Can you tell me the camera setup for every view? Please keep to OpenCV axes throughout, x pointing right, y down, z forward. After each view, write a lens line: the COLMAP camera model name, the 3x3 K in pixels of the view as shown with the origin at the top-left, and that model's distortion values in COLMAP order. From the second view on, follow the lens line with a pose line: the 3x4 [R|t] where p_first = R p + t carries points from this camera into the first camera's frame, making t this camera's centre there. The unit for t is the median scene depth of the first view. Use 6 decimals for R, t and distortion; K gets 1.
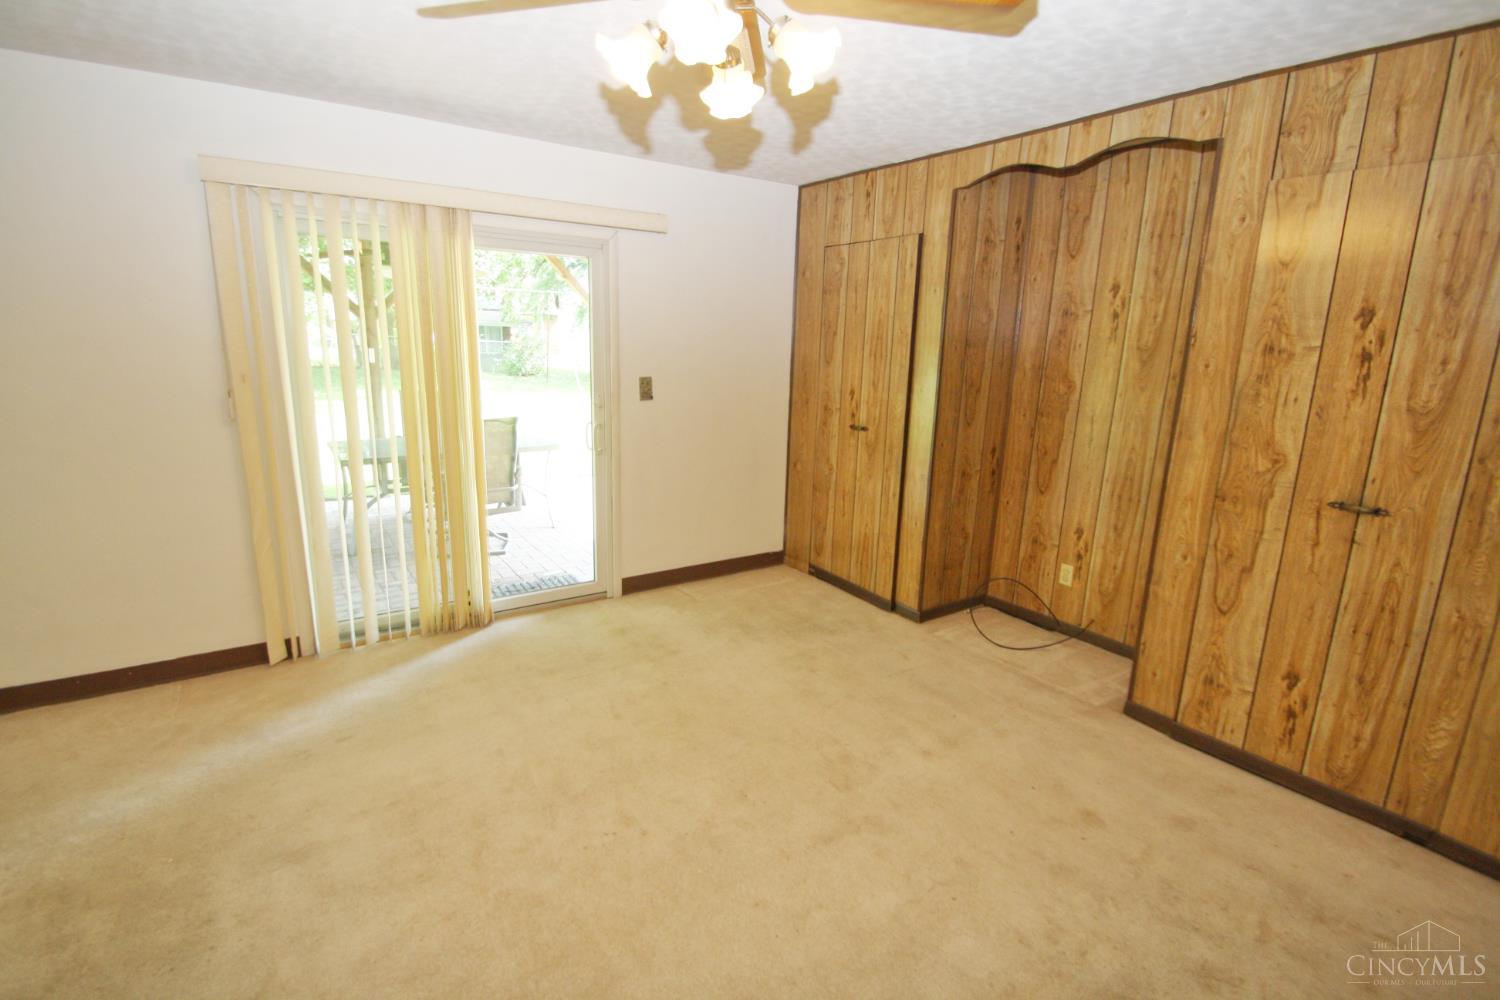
lens RADIAL K [[702.5, 0, 736.9], [0, 702.5, 491.4], [0, 0, 1]] dist [0.015094, -0.013308]
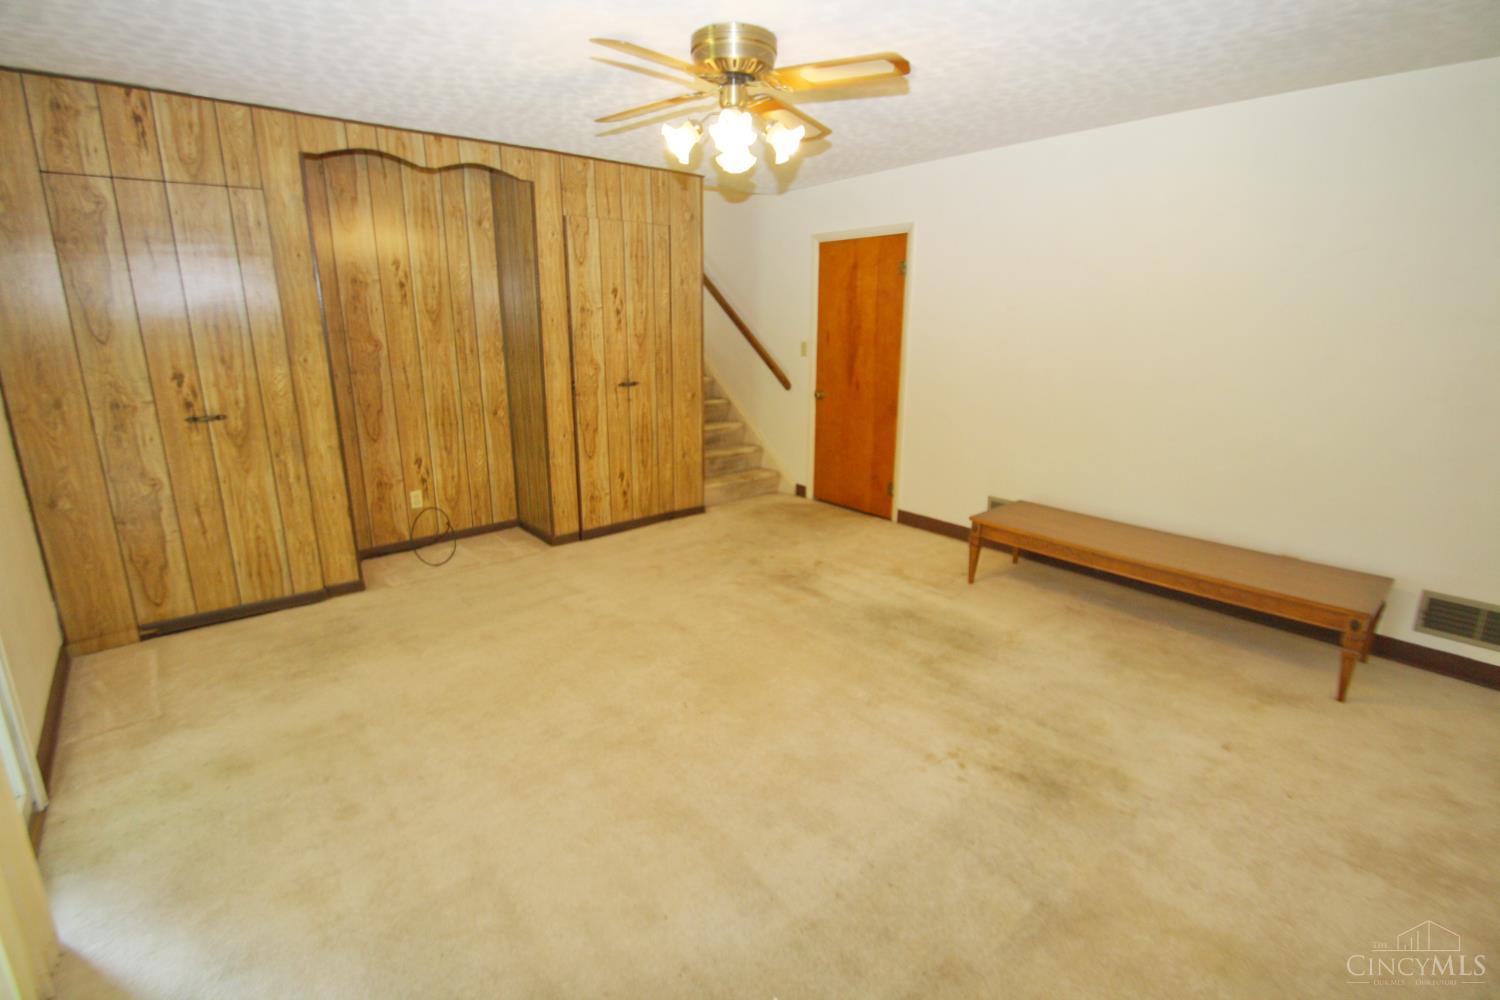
lens RADIAL K [[702.5, 0, 736.9], [0, 702.5, 491.4], [0, 0, 1]] dist [0.015094, -0.013308]
pose [[-0.104764, -0.268564, 0.957548, -0.803326], [0.212996, 0.934445, 0.285388, -0.132395], [-0.971420, 0.233852, -0.040694, 0.538867]]
